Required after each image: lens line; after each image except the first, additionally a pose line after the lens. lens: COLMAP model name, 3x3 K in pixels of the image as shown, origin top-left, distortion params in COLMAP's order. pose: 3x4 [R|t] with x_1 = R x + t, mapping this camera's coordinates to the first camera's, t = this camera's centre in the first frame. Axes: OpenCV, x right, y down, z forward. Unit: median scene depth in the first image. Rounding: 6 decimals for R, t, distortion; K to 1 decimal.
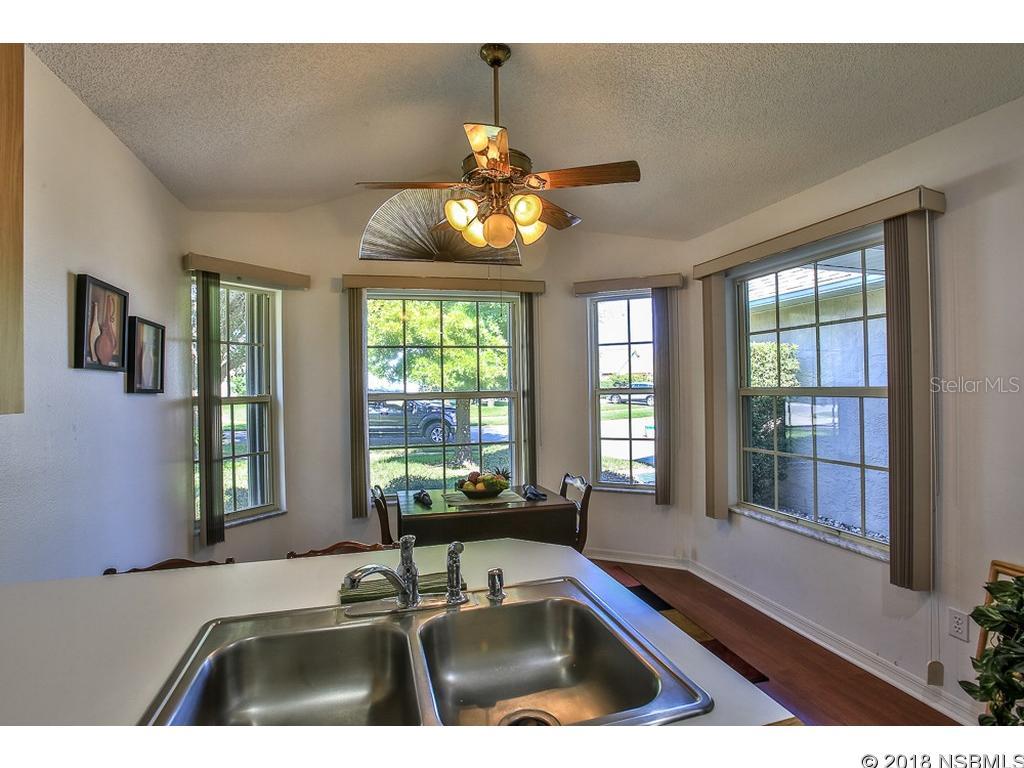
lens RADIAL K [[502.5, 0, 507.5], [0, 502.5, 382.4], [0, 0, 1]] dist [-0.093150, 0.044771]
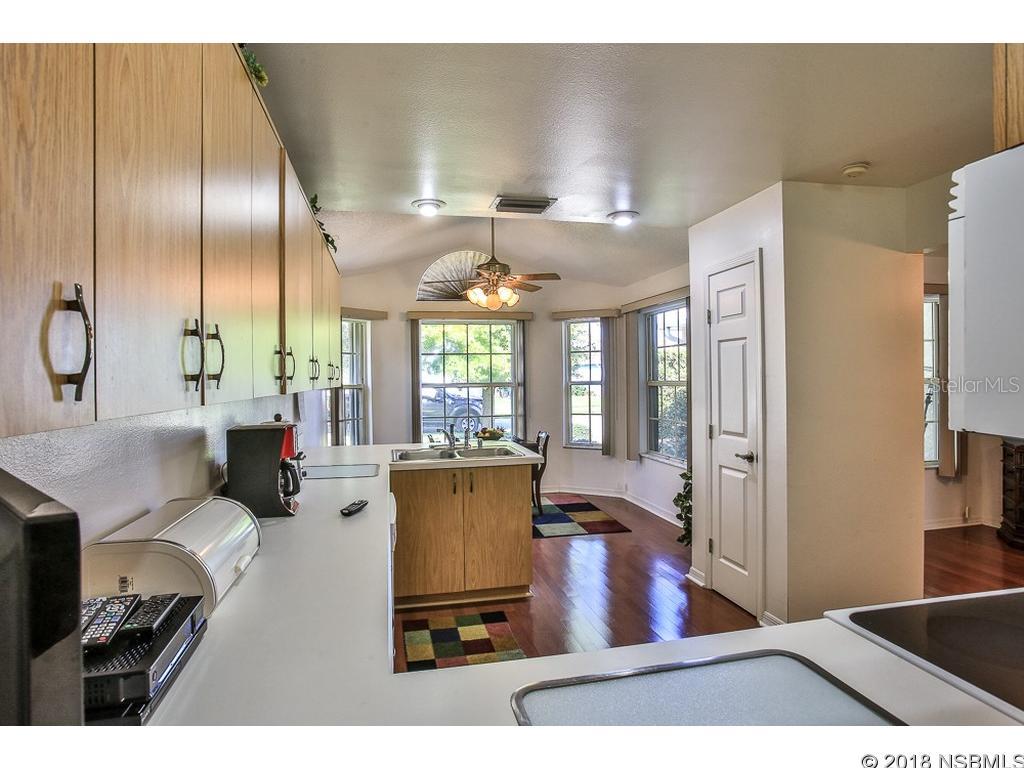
lens RADIAL K [[550.6, 0, 512.0], [0, 550.6, 384.0], [0, 0, 1]] dist [-0.000157, -0.000010]
pose [[0.998322, 0.006125, -0.057584, 0.111074], [-0.005183, 0.999850, 0.016500, -0.006090], [0.057676, -0.016174, 0.998204, -0.735123]]
